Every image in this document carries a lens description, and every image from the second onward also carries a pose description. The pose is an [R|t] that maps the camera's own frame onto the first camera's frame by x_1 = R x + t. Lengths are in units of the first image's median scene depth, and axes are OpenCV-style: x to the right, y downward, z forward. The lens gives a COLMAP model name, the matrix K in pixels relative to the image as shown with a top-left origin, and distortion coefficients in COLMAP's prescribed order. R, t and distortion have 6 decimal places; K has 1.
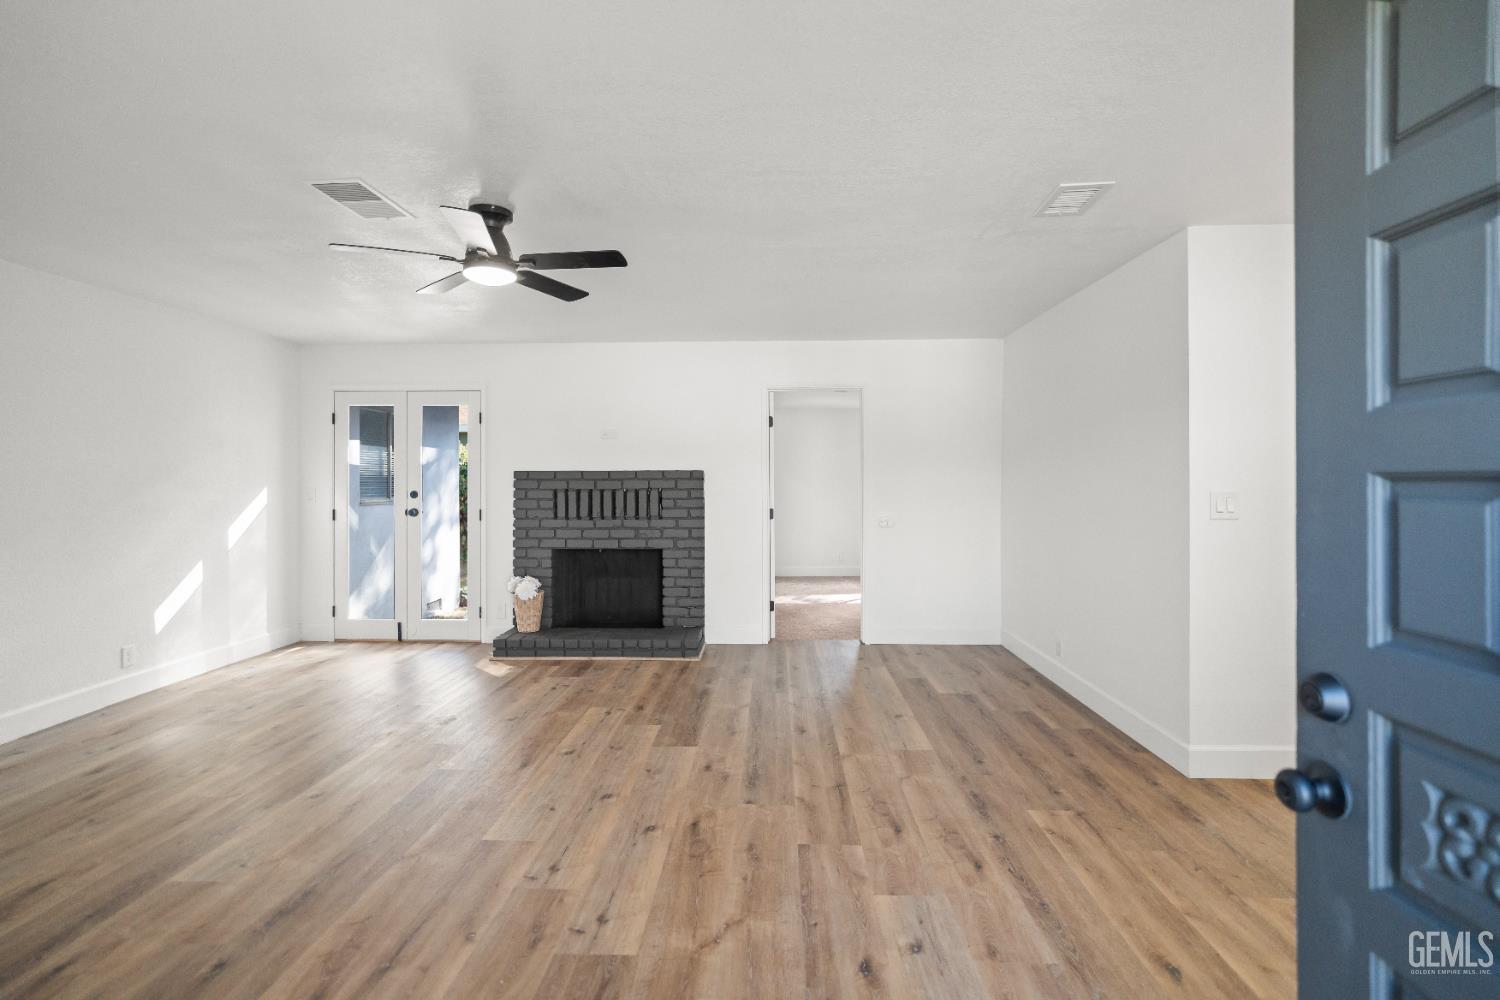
lens RADIAL K [[709.7, 0, 756.7], [0, 709.7, 498.8], [0, 0, 1]] dist [-0.012295, 0.000907]
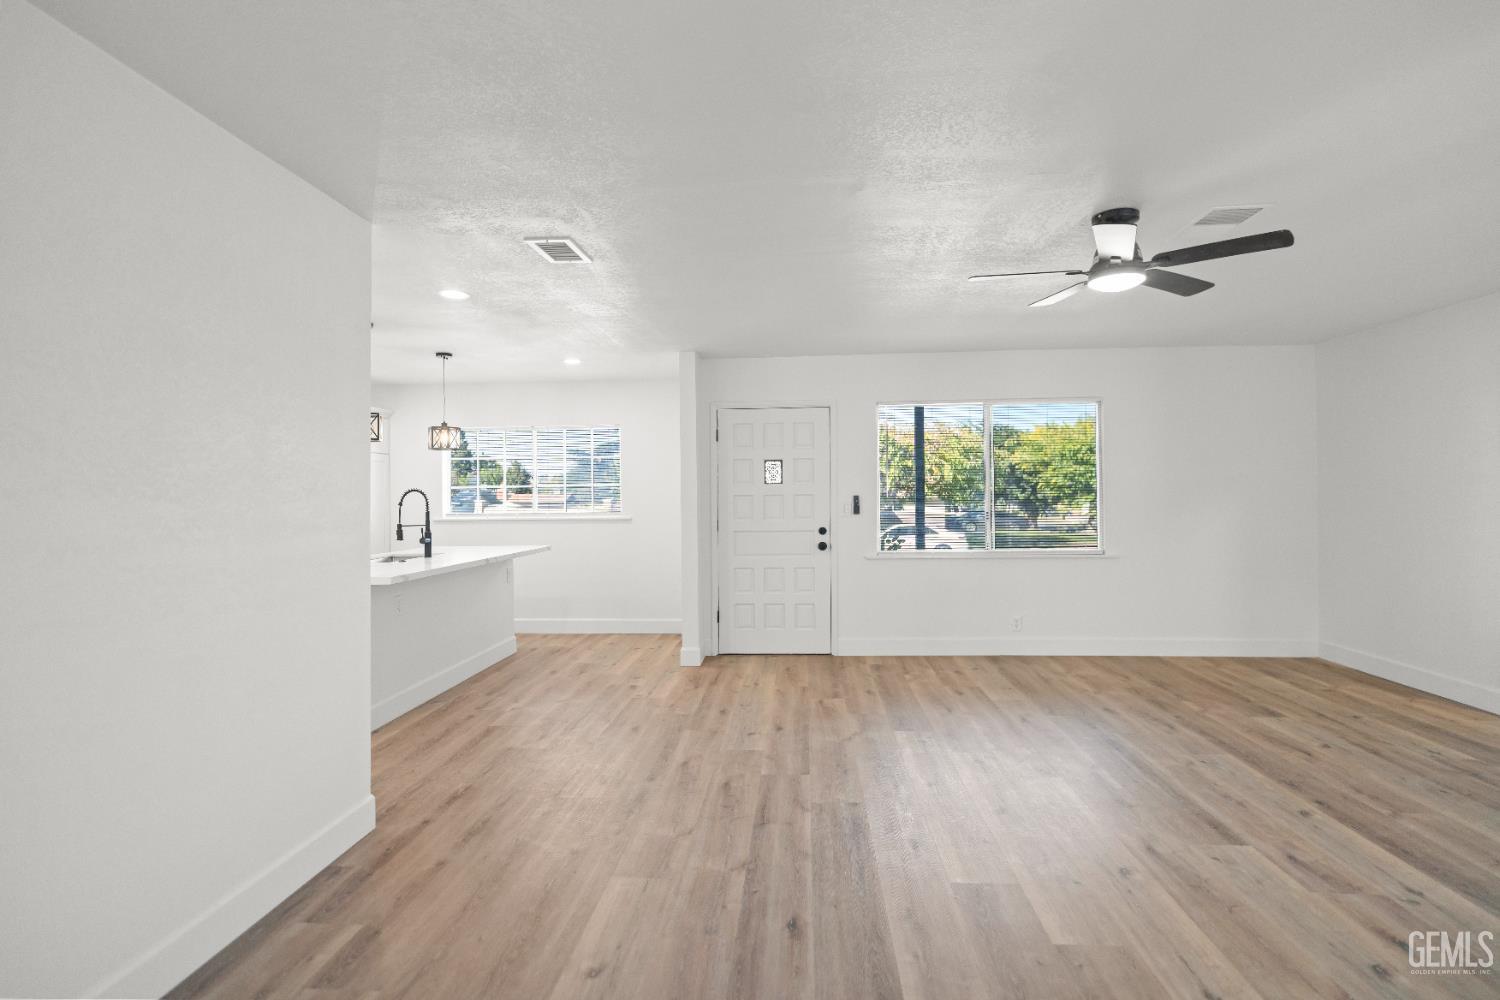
lens RADIAL K [[699.8, 0, 760.1], [0, 699.8, 494.6], [0, 0, 1]] dist [-0.023846, 0.013945]
pose [[-0.999275, 0.013449, 0.035607, 0.043863], [0.014296, 0.999619, 0.023615, -0.026060], [-0.035276, 0.024107, -0.999087, 1.033244]]
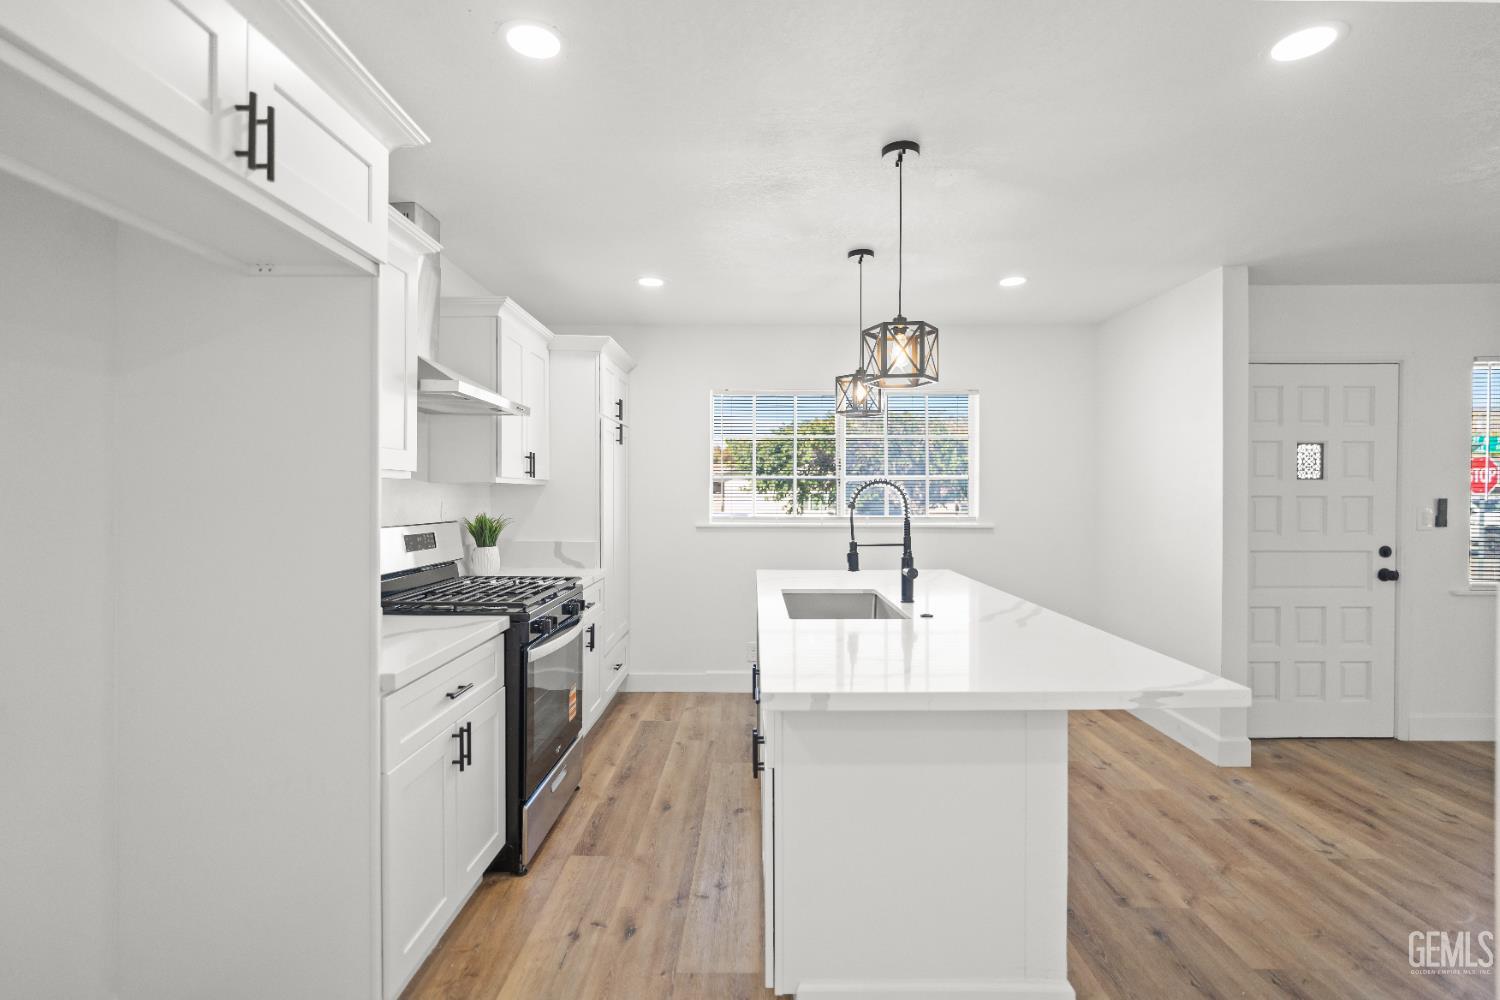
lens RADIAL K [[699.8, 0, 760.1], [0, 699.8, 494.6], [0, 0, 1]] dist [-0.023846, 0.013945]
pose [[-0.999724, 0.001805, -0.023423, 0.606419], [0.001140, 0.999597, 0.028379, -0.022275], [0.023464, 0.028344, -0.999323, 0.663546]]
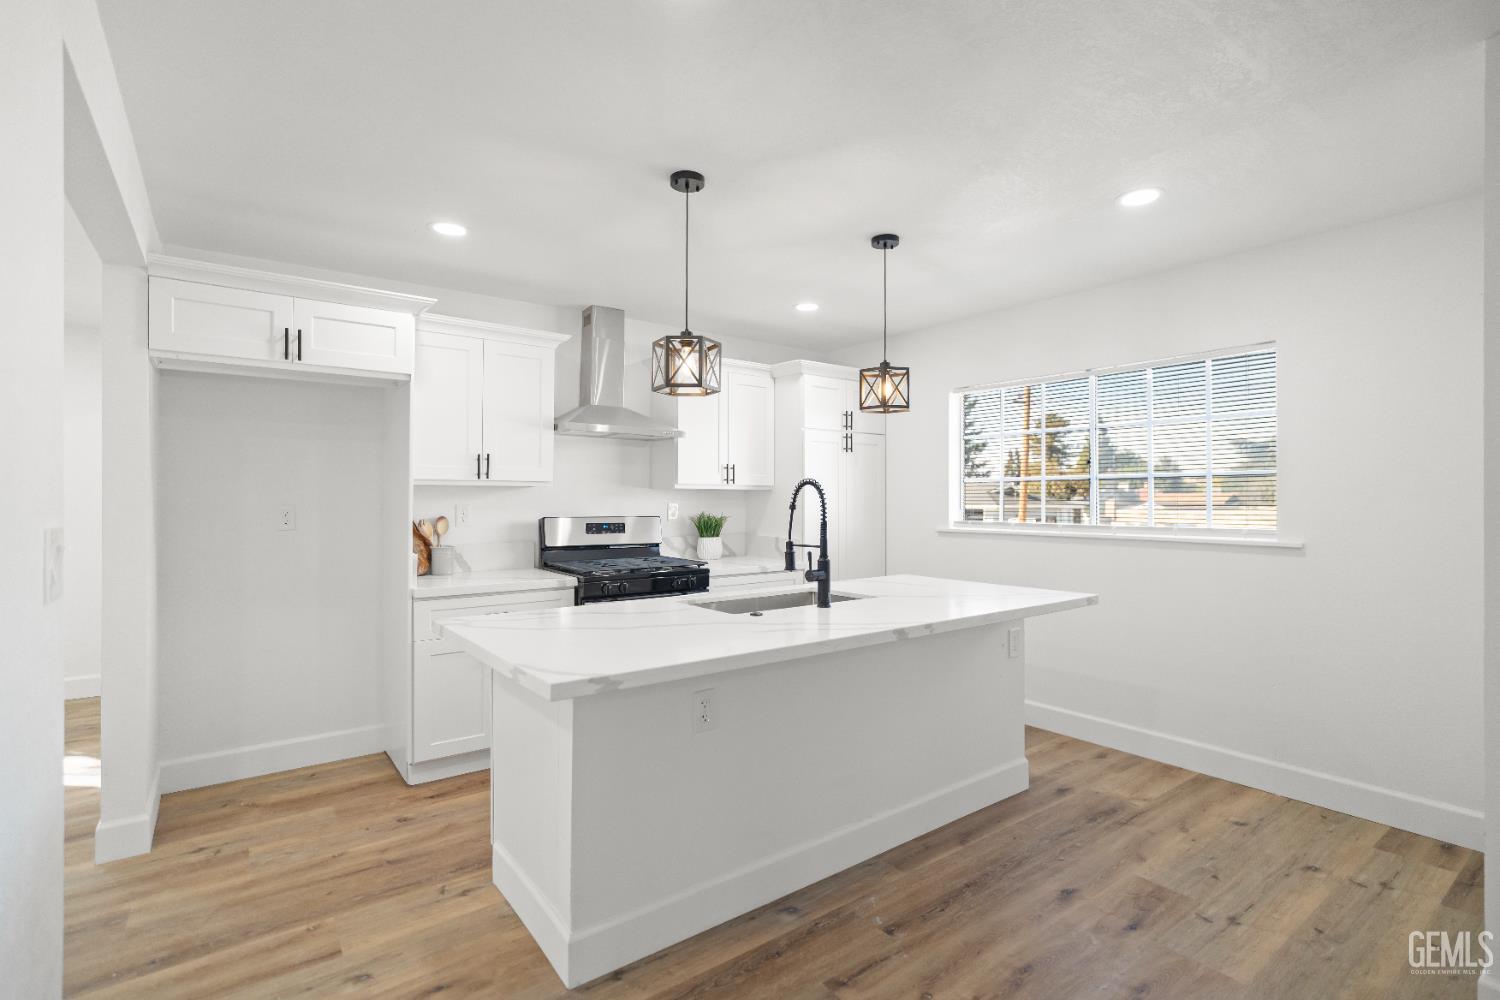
lens RADIAL K [[709.7, 0, 756.7], [0, 709.7, 498.8], [0, 0, 1]] dist [-0.012295, 0.000907]
pose [[-0.623122, 0.003505, 0.782117, 0.145875], [0.021419, 0.999691, 0.012585, -0.012397], [-0.781831, 0.024594, -0.623005, 0.509039]]
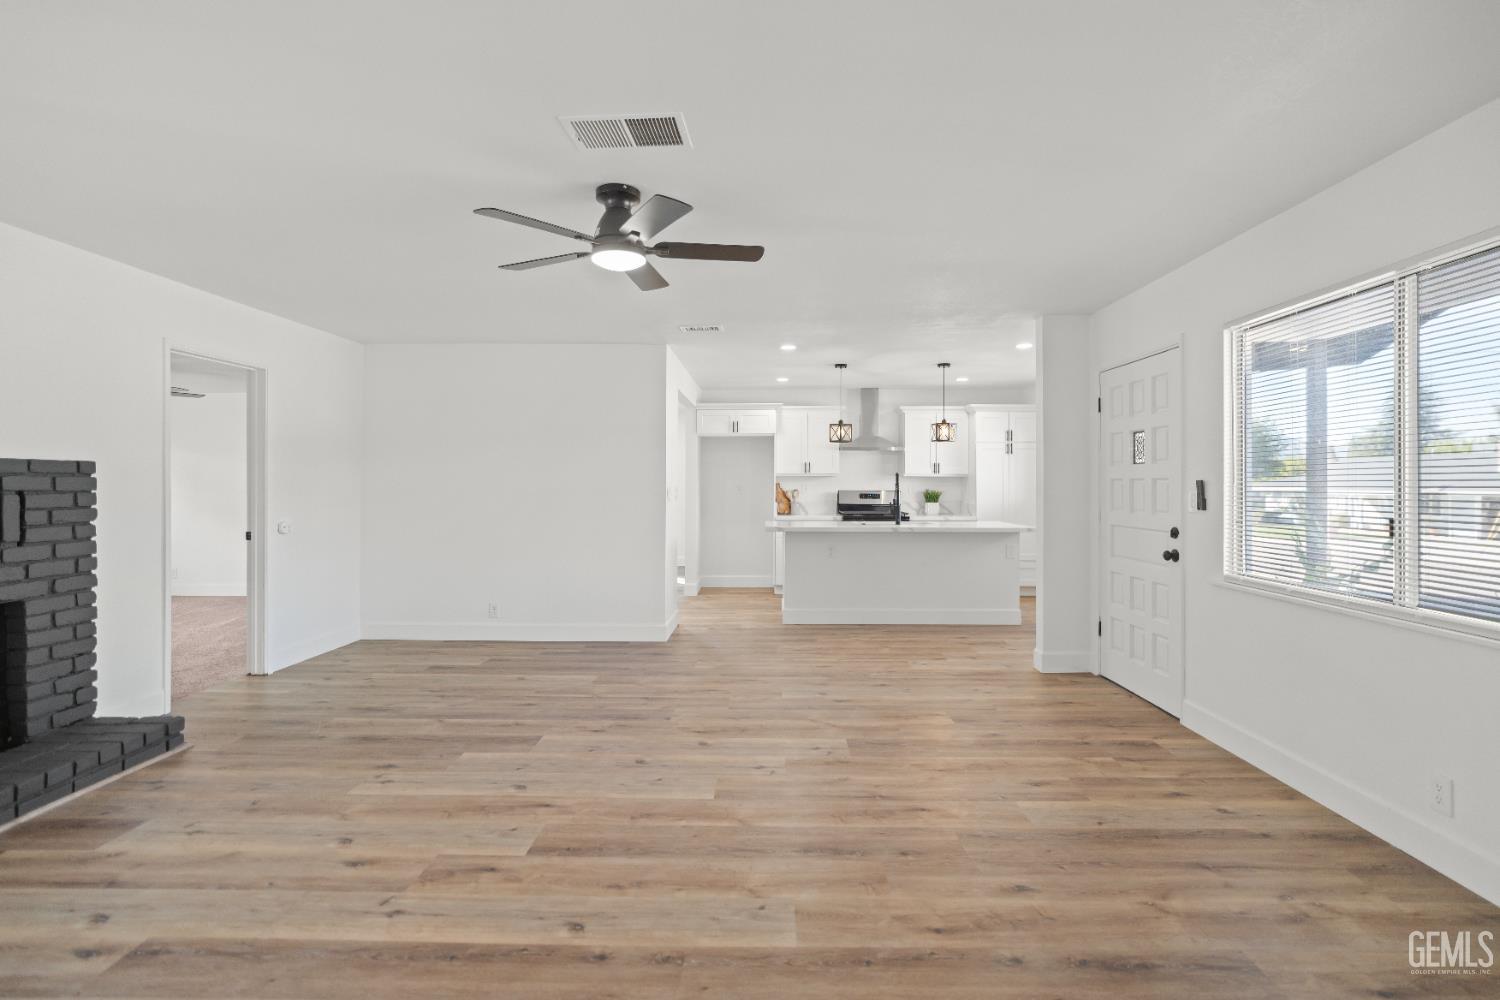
lens RADIAL K [[712.4, 0, 753.1], [0, 712.4, 465.1], [0, 0, 1]] dist [-0.002448, 0.000599]
pose [[-0.009233, 0.028165, 0.999561, -0.705245], [0.024783, 0.999303, -0.027929, -0.005225], [-0.999650, 0.024514, -0.009925, 0.431084]]
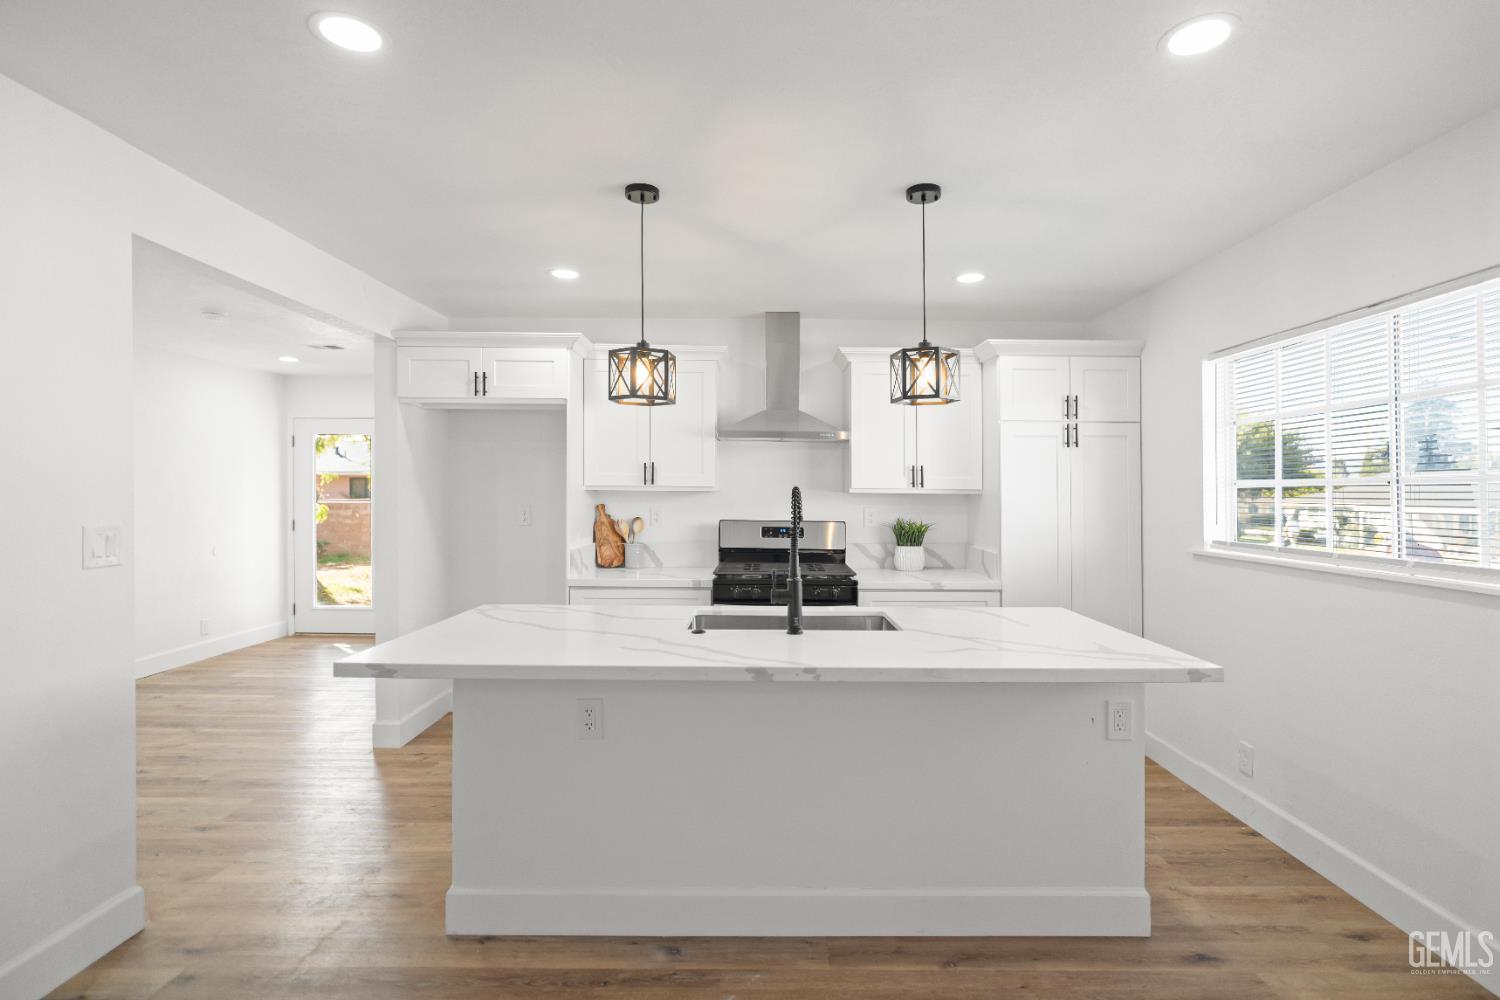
lens RADIAL K [[730.4, 0, 767.8], [0, 730.4, 493.6], [0, 0, 1]] dist [-0.009998, 0.000437]
pose [[-0.028410, 0.003030, 0.999592, 0.058787], [0.017829, 0.999838, -0.002524, -0.014728], [-0.999437, 0.017750, -0.028459, 0.202305]]
